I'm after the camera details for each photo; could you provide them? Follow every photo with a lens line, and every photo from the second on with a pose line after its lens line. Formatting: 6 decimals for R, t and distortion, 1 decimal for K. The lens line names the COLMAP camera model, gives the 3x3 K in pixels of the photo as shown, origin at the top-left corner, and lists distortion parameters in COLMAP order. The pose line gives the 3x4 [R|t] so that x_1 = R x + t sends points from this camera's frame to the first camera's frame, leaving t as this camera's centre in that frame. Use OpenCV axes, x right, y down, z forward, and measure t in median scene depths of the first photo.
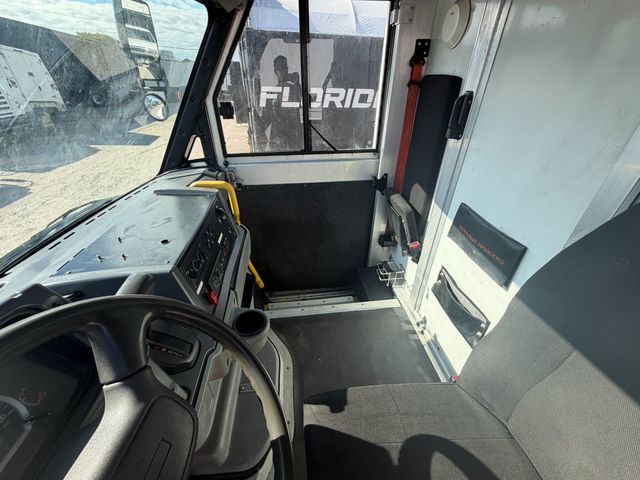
lens RADIAL K [[256.3, 0, 321.4], [0, 256.3, 240.7], [0, 0, 1]] dist [0.000628, -0.000260]
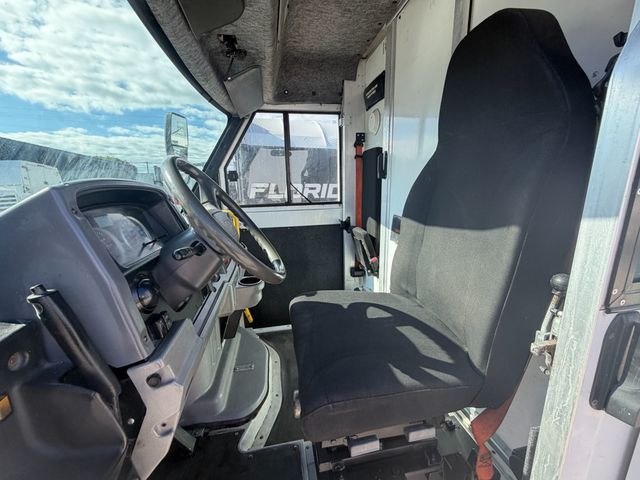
lens RADIAL K [[256.3, 0, 321.4], [0, 256.3, 240.7], [0, 0, 1]] dist [0.000628, -0.000260]
pose [[0.996972, -0.038857, 0.067355, 0.012575], [0.059815, 0.936701, -0.344983, 0.312970], [-0.049686, 0.347967, 0.936189, -0.212272]]
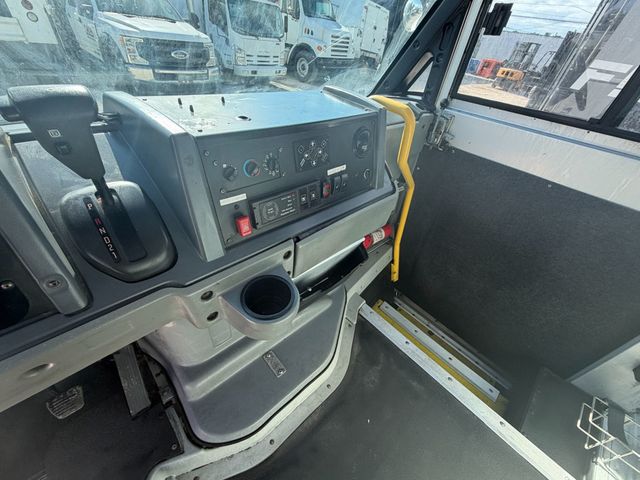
lens RADIAL K [[256.3, 0, 321.4], [0, 256.3, 240.7], [0, 0, 1]] dist [0.000628, -0.000260]
pose [[0.584471, 0.558184, -0.588918, 0.041574], [-0.518718, 0.815149, 0.257807, -0.006071], [0.623959, 0.154802, 0.765971, 0.297156]]
